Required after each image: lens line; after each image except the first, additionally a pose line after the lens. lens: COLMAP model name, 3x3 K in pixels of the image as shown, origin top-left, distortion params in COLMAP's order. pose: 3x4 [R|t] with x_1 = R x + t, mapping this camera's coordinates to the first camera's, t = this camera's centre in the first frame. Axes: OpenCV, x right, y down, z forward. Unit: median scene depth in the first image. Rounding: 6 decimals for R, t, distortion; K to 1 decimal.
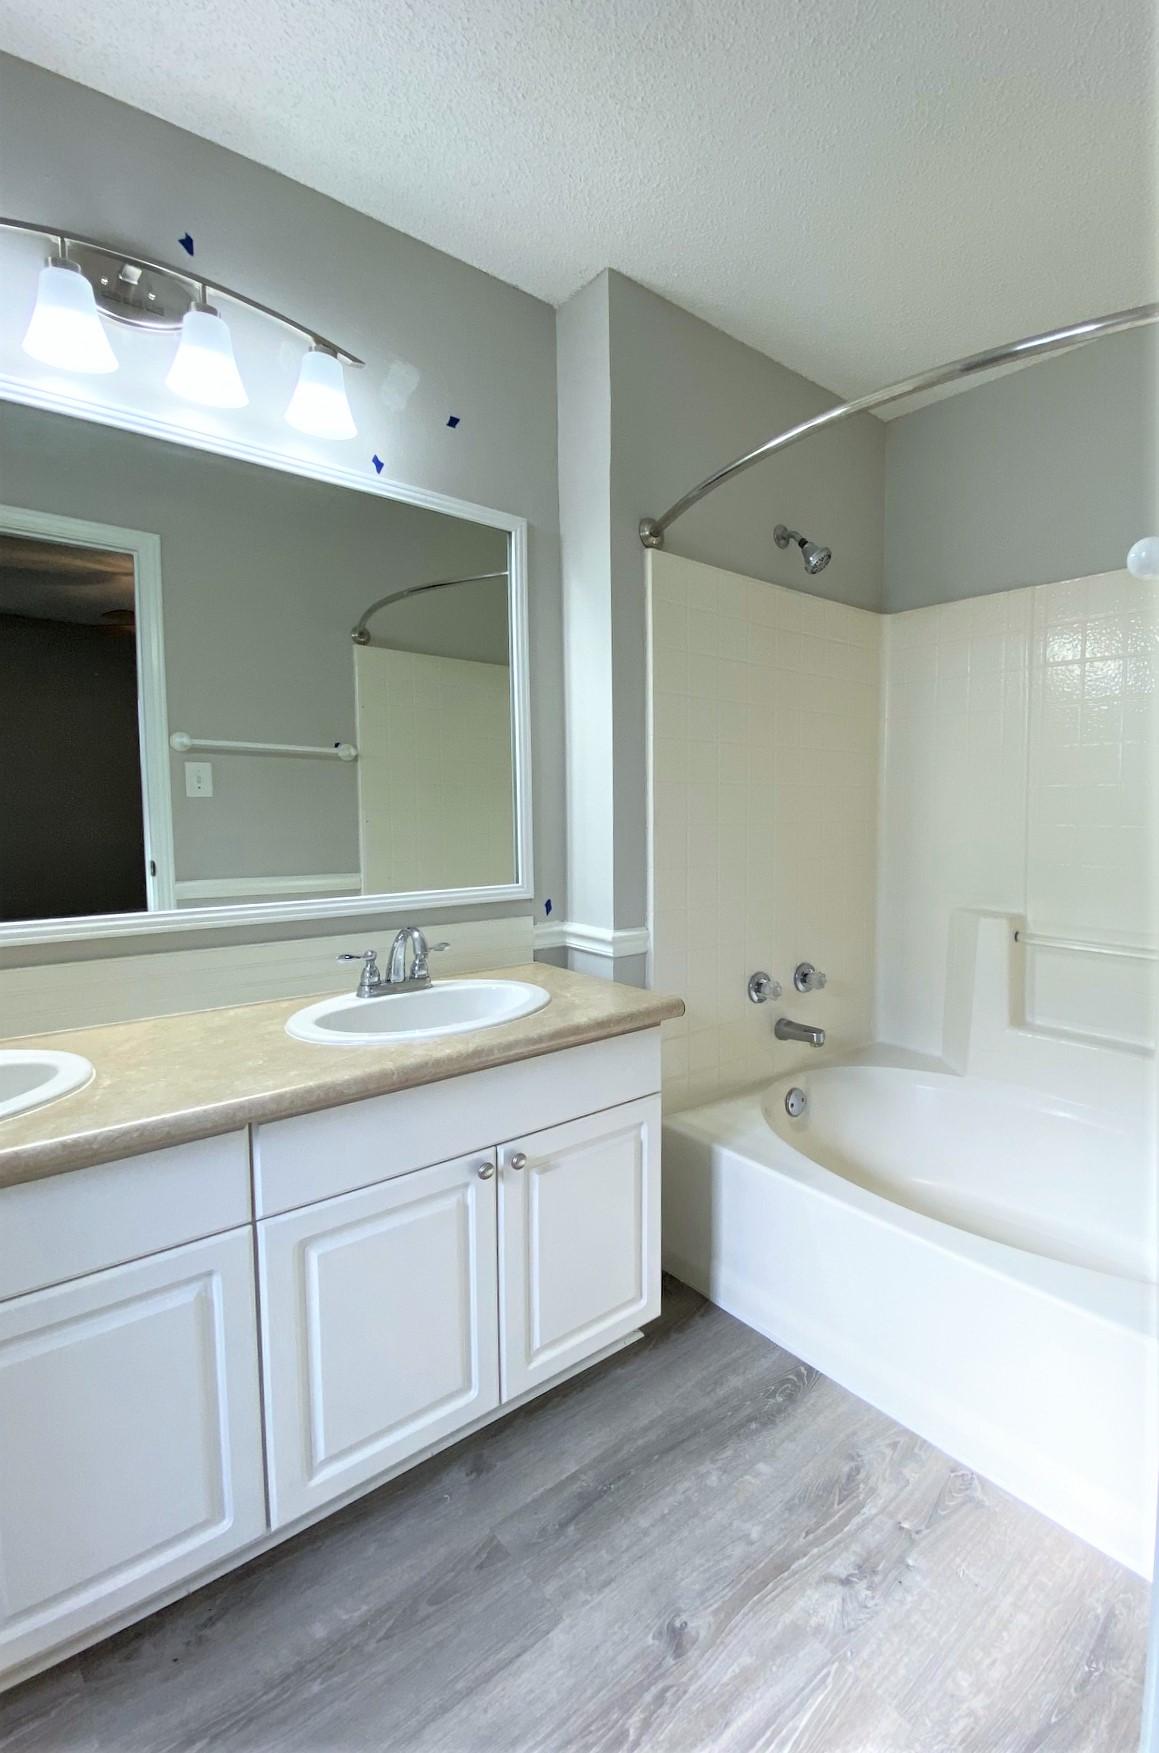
lens RADIAL K [[785.4, 0, 741.2], [0, 785.4, 857.8], [0, 0, 1]] dist [-0.003013, -0.009829]
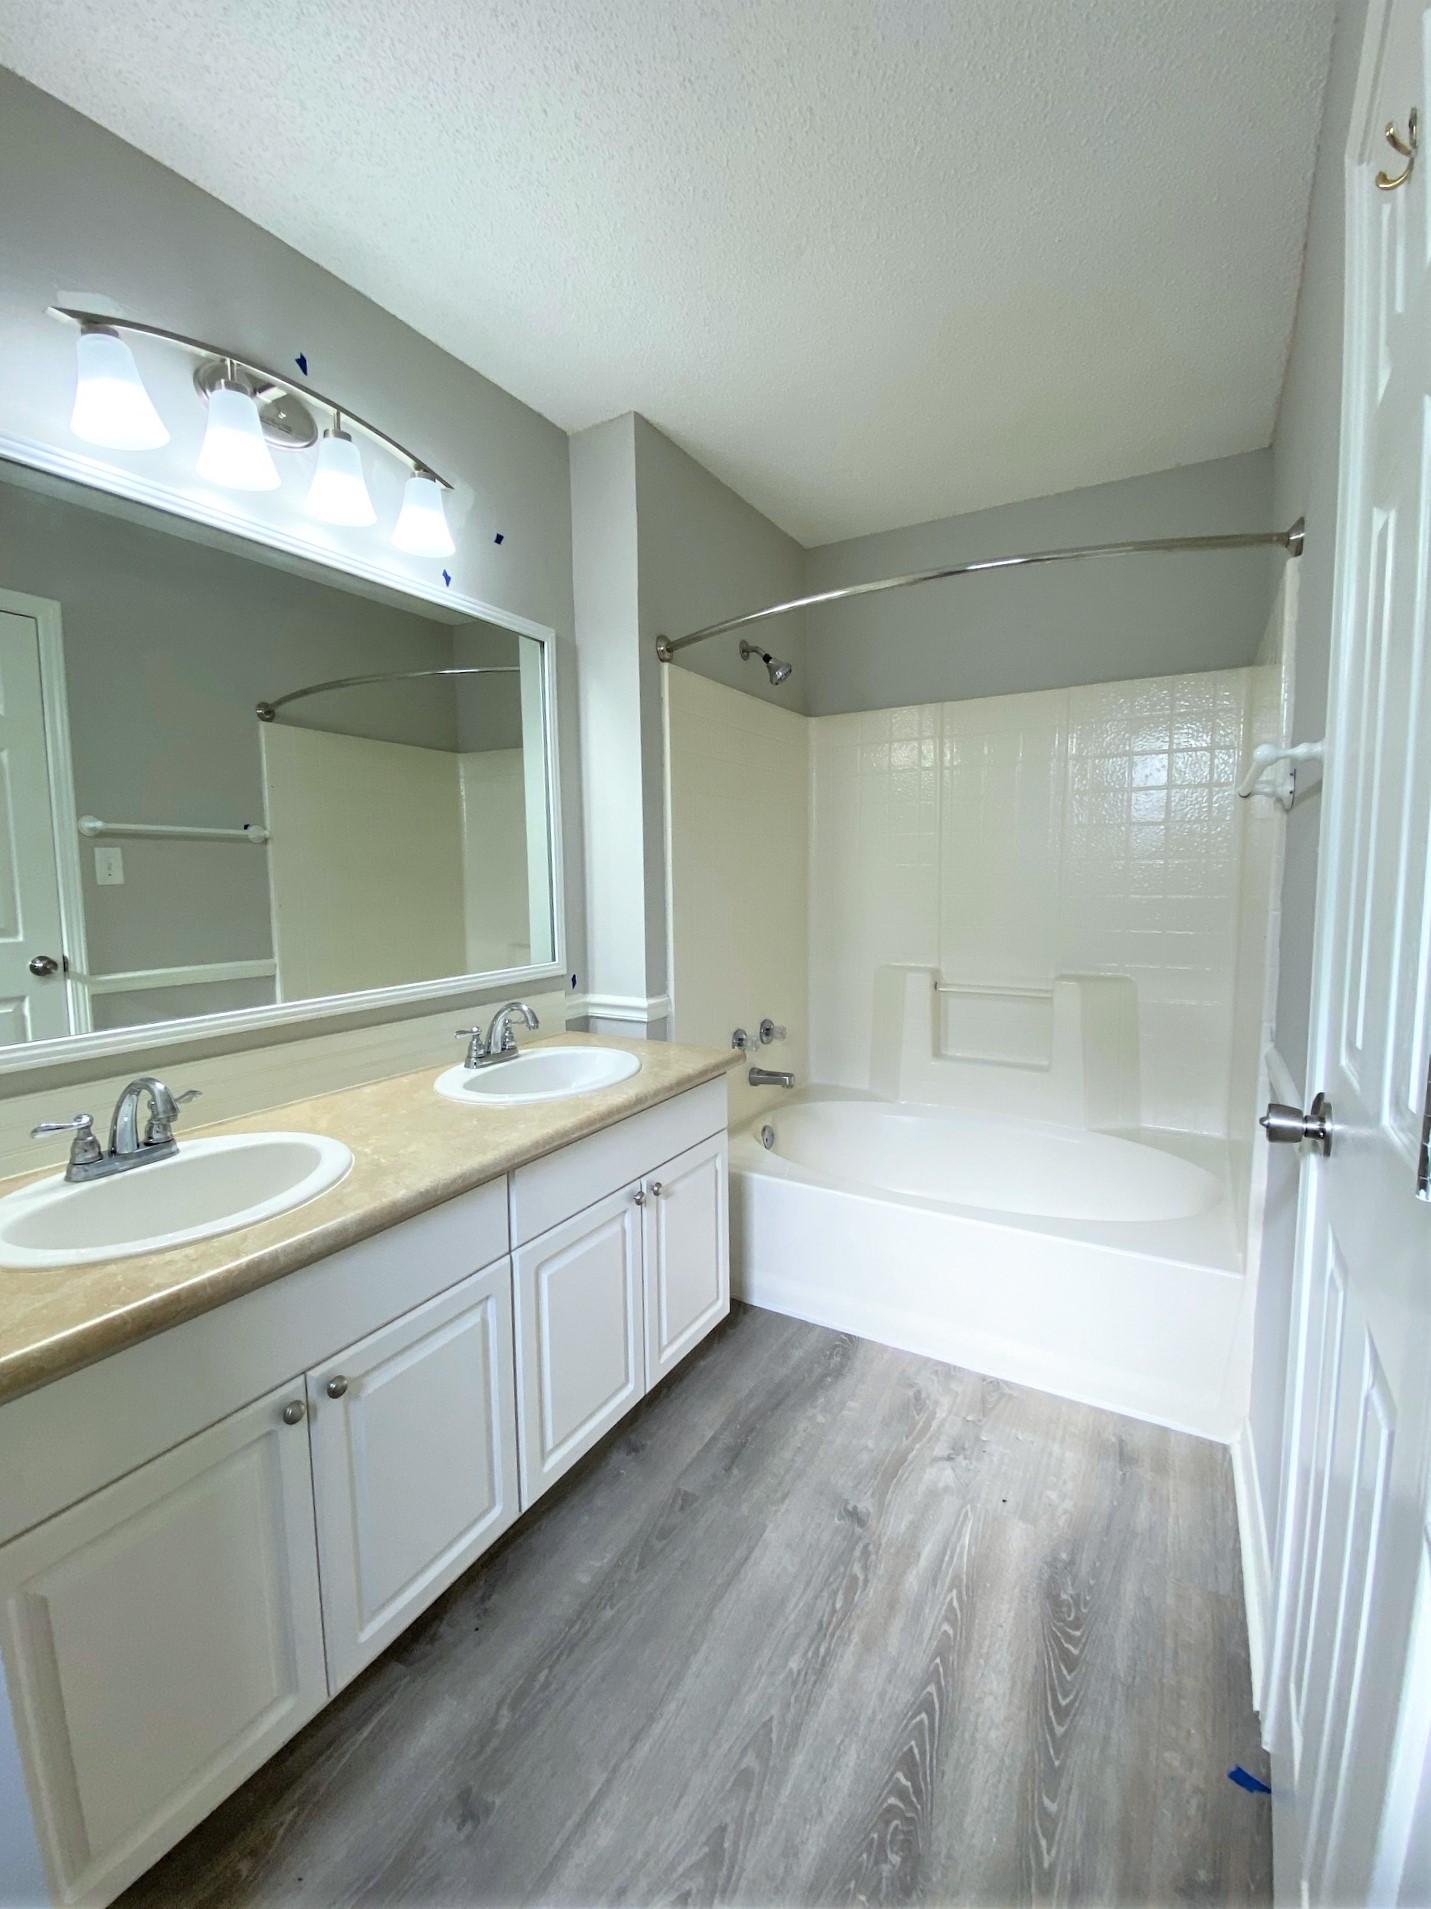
lens RADIAL K [[778.4, 0, 713.5], [0, 778.4, 946.6], [0, 0, 1]] dist [0.002538, -0.015299]
pose [[0.968705, -0.040413, 0.244902, -0.467339], [0.034295, 0.998985, 0.029197, -0.016755], [-0.245834, -0.019885, 0.969108, -0.166614]]
